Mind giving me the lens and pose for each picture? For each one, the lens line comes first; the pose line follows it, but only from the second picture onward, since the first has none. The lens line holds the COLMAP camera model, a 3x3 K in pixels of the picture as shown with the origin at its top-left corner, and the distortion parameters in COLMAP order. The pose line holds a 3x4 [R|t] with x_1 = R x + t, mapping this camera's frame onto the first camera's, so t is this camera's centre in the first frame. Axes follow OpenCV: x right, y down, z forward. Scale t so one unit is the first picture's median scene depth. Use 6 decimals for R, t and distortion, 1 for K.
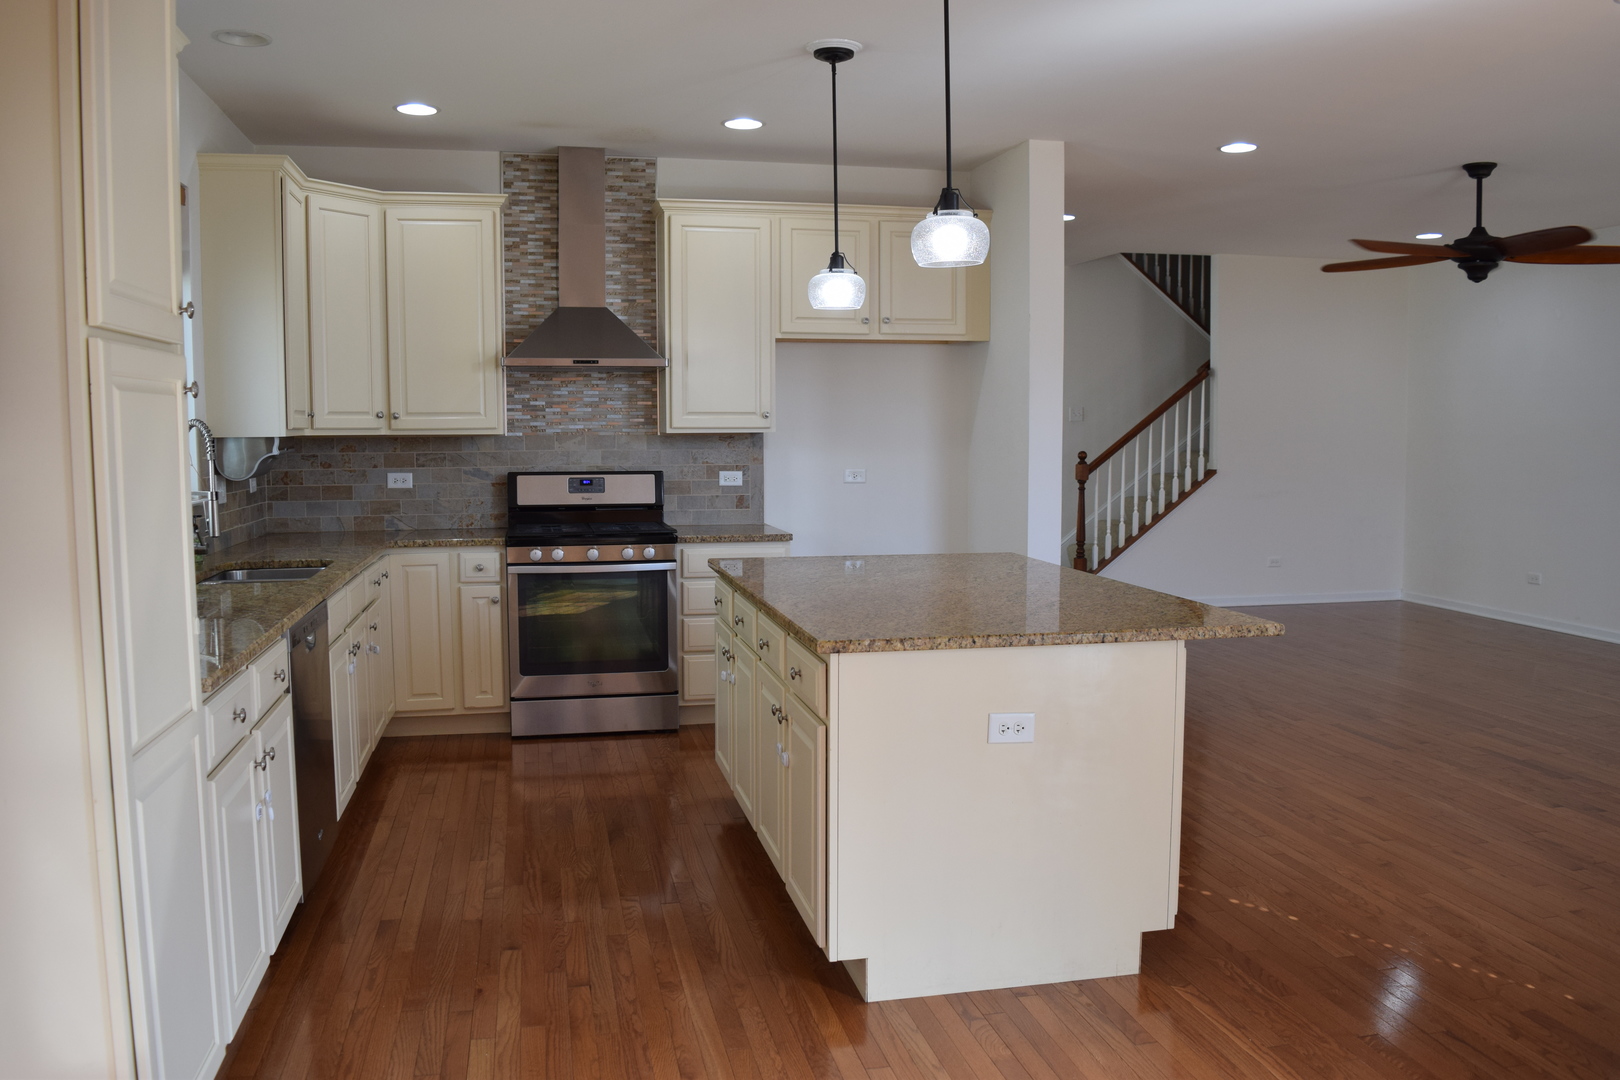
lens RADIAL K [[1270.1, 0, 810.0], [0, 1270.1, 540.0], [0, 0, 1]] dist [-0.088751, 0.003917]
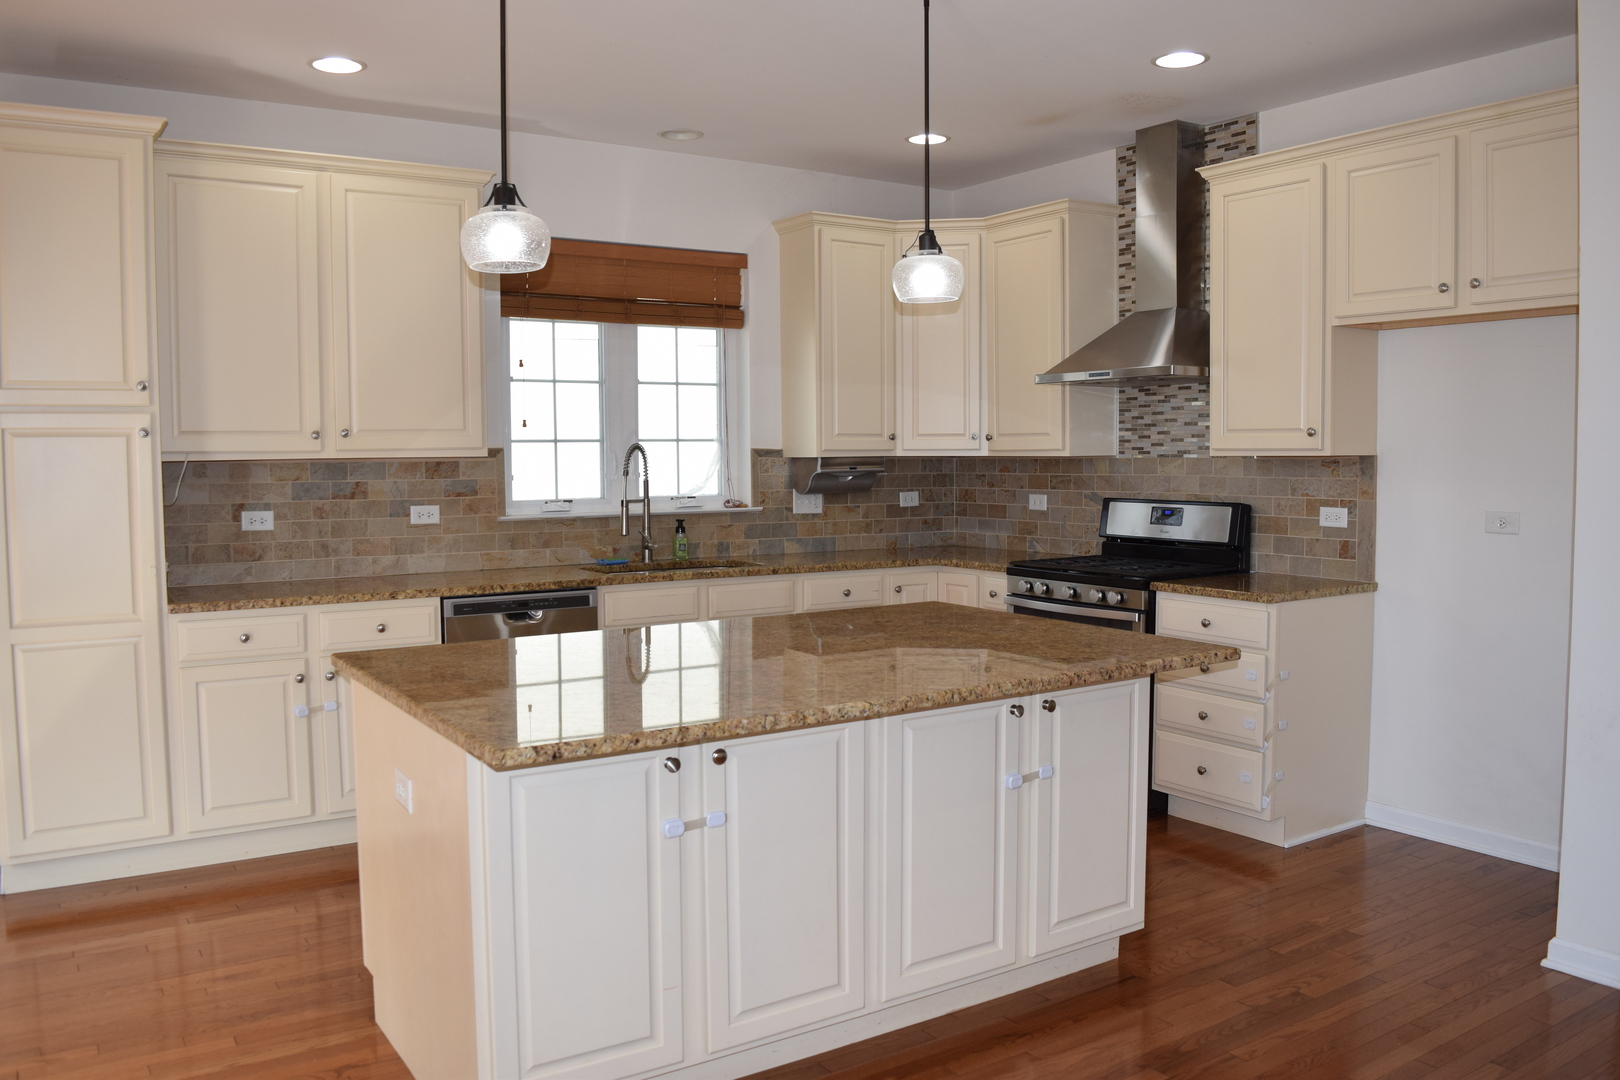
lens RADIAL K [[1270.1, 0, 810.0], [0, 1270.1, 540.0], [0, 0, 1]] dist [-0.088751, 0.003917]
pose [[0.359595, 0.063011, -0.930978, 0.534903], [-0.077882, 0.996263, 0.037347, -0.040362], [0.929852, 0.059077, 0.363159, 0.467199]]
